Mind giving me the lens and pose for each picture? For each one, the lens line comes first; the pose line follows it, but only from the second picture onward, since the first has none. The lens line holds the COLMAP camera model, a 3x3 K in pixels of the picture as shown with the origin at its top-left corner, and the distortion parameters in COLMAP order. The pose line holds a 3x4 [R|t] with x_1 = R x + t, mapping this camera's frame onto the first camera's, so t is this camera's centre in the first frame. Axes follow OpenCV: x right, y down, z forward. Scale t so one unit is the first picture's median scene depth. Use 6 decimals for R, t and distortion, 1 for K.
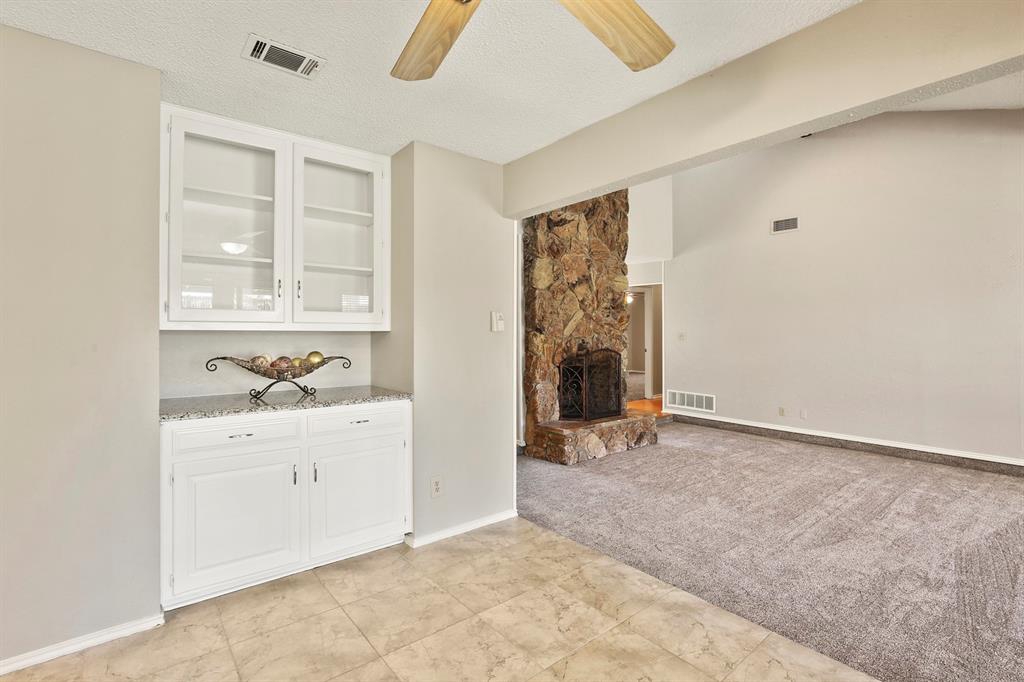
lens RADIAL K [[463.9, 0, 511.2], [0, 463.9, 335.6], [0, 0, 1]] dist [-0.026381, 0.007585]
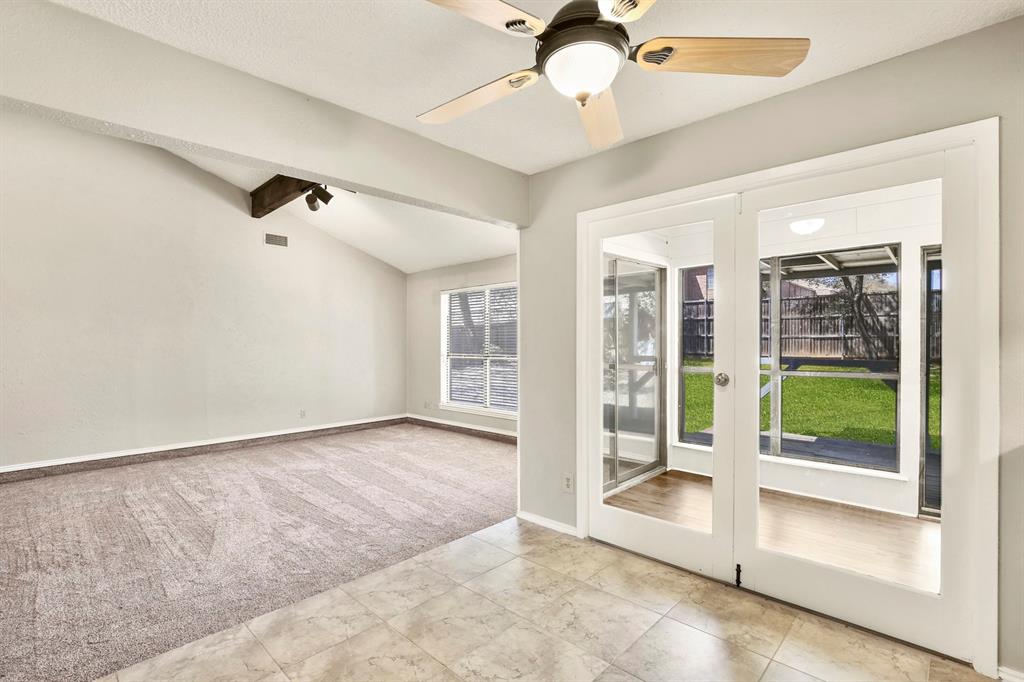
lens RADIAL K [[482.2, 0, 510.3], [0, 482.2, 341.2], [0, 0, 1]] dist [-0.013152, 0.000776]
pose [[-0.126219, 0.004264, 0.991993, -0.462558], [0.009134, 0.999953, -0.003136, 0.007677], [-0.991960, 0.008665, -0.126252, 0.440773]]
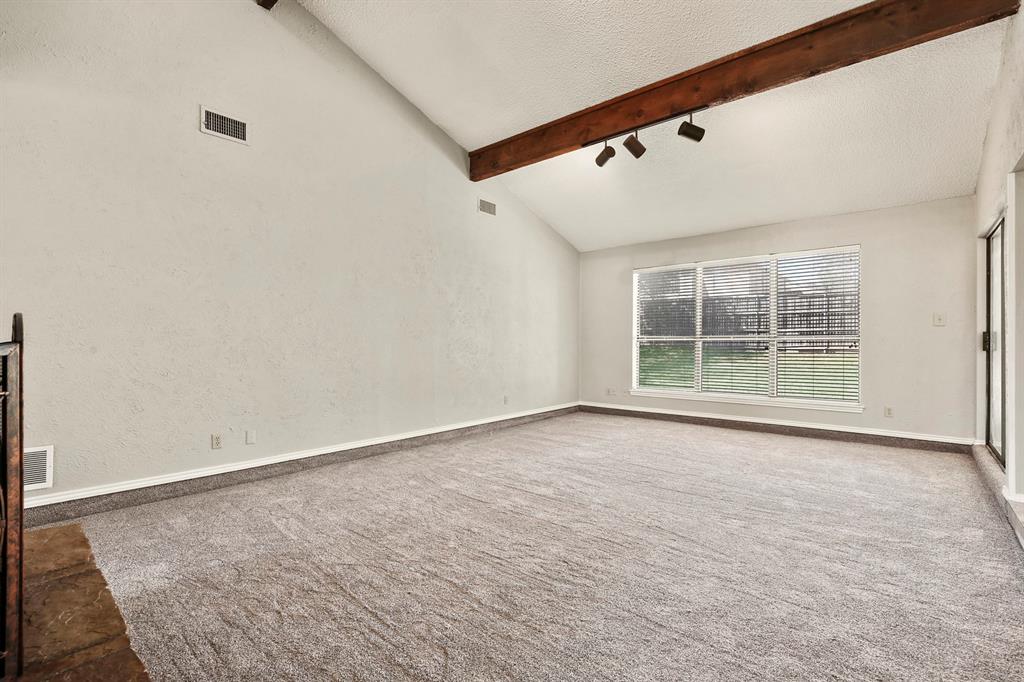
lens RADIAL K [[474.1, 0, 514.7], [0, 474.1, 338.8], [0, 0, 1]] dist [-0.020370, 0.007953]
pose [[-0.184510, 0.008052, 0.982798, -0.108843], [0.004977, 0.999961, -0.007258, 0.083926], [-0.982818, 0.003552, -0.184543, 1.425681]]
